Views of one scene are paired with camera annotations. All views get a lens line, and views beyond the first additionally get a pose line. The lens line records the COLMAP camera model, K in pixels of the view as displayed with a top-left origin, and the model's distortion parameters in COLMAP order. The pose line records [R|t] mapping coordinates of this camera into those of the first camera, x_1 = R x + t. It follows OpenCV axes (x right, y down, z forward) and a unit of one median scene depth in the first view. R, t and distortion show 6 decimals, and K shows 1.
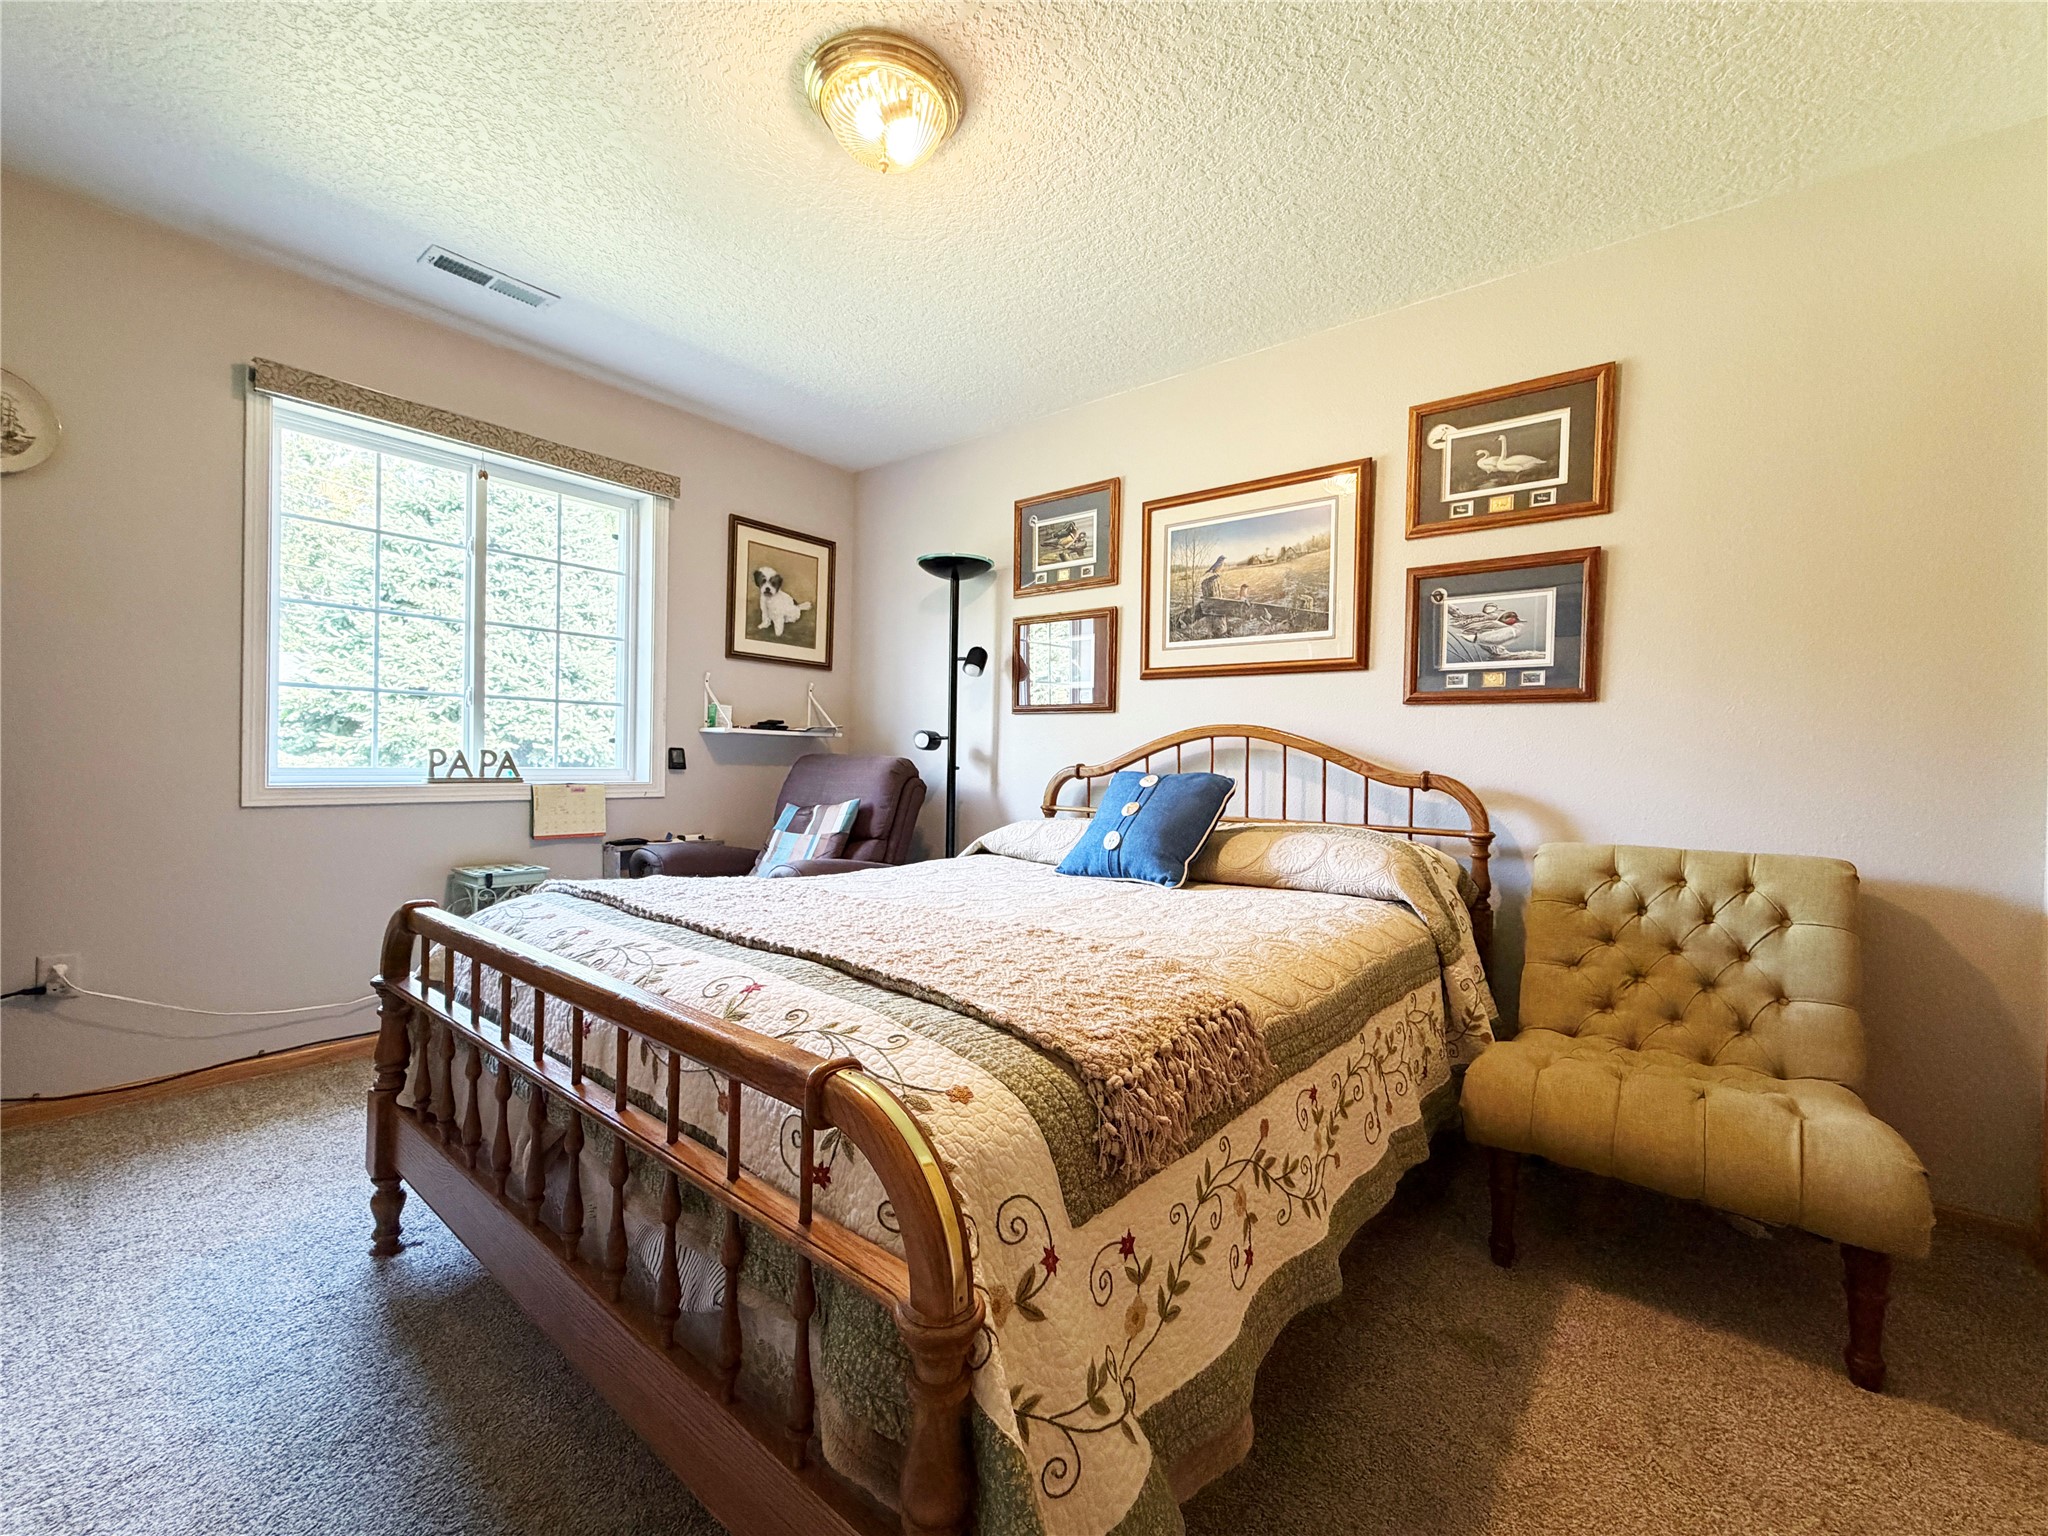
lens RADIAL K [[816.9, 0, 1031.2], [0, 816.9, 771.0], [0, 0, 1]] dist [-0.000677, 0.000098]
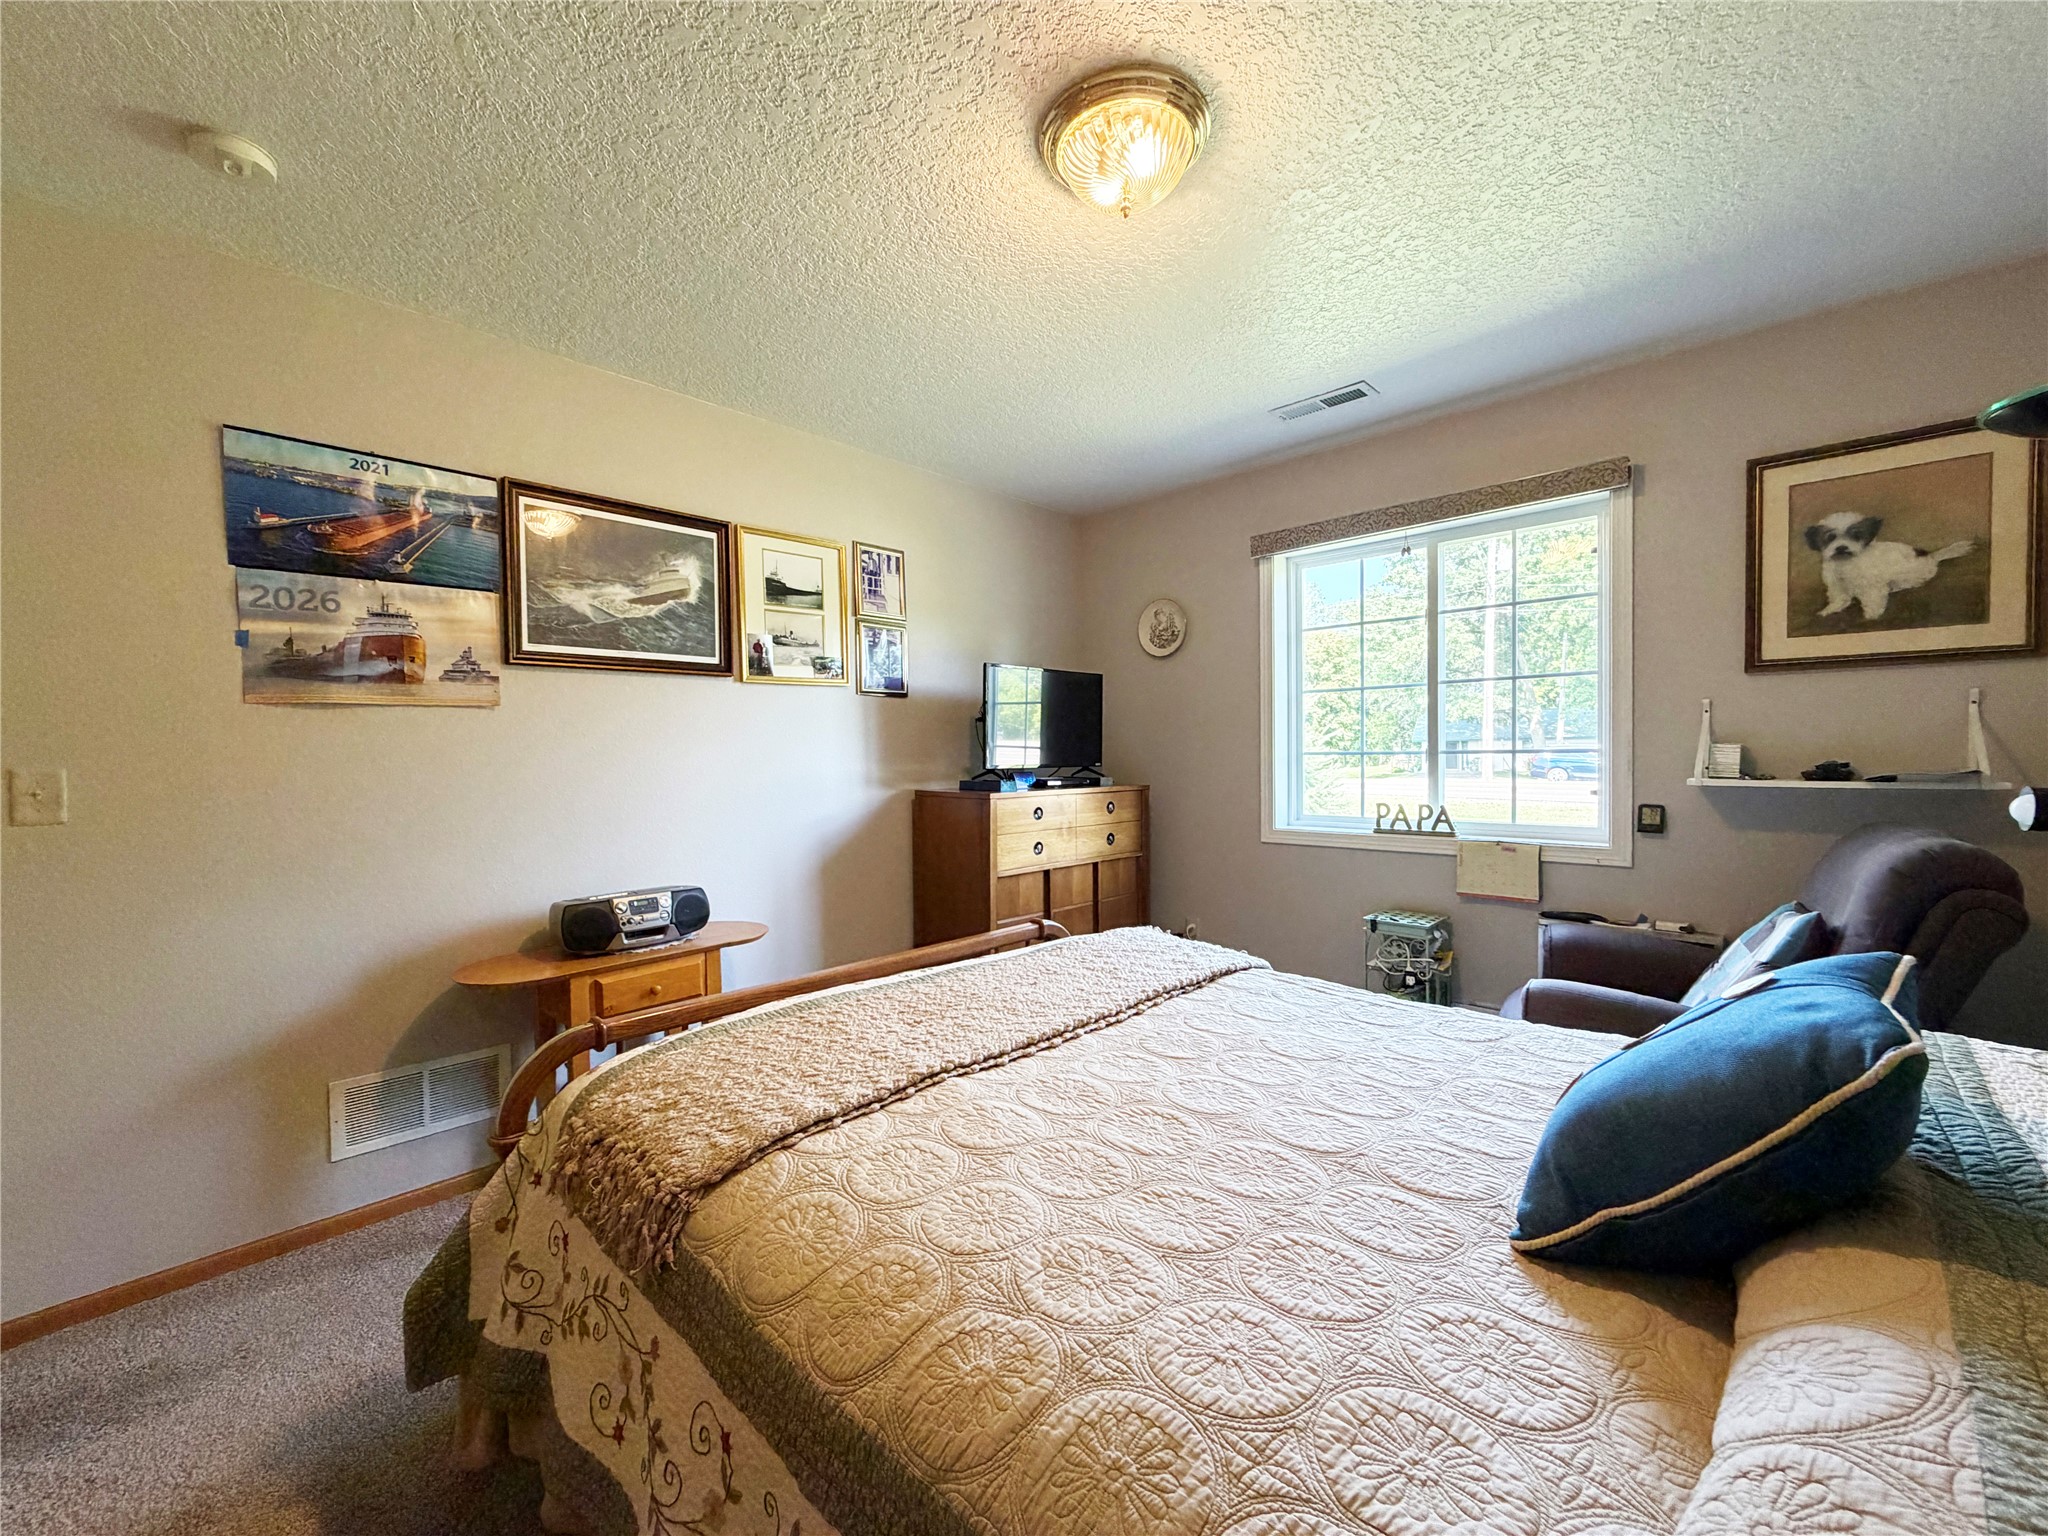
lens RADIAL K [[816.9, 0, 1026.5], [0, 816.9, 771.5], [0, 0, 1]] dist [-0.000677, 0.000098]
pose [[-0.077588, -0.008126, -0.996952, 0.366508], [-0.013866, 0.999879, -0.007071, -0.045827], [0.996889, 0.013275, -0.077692, 0.479226]]
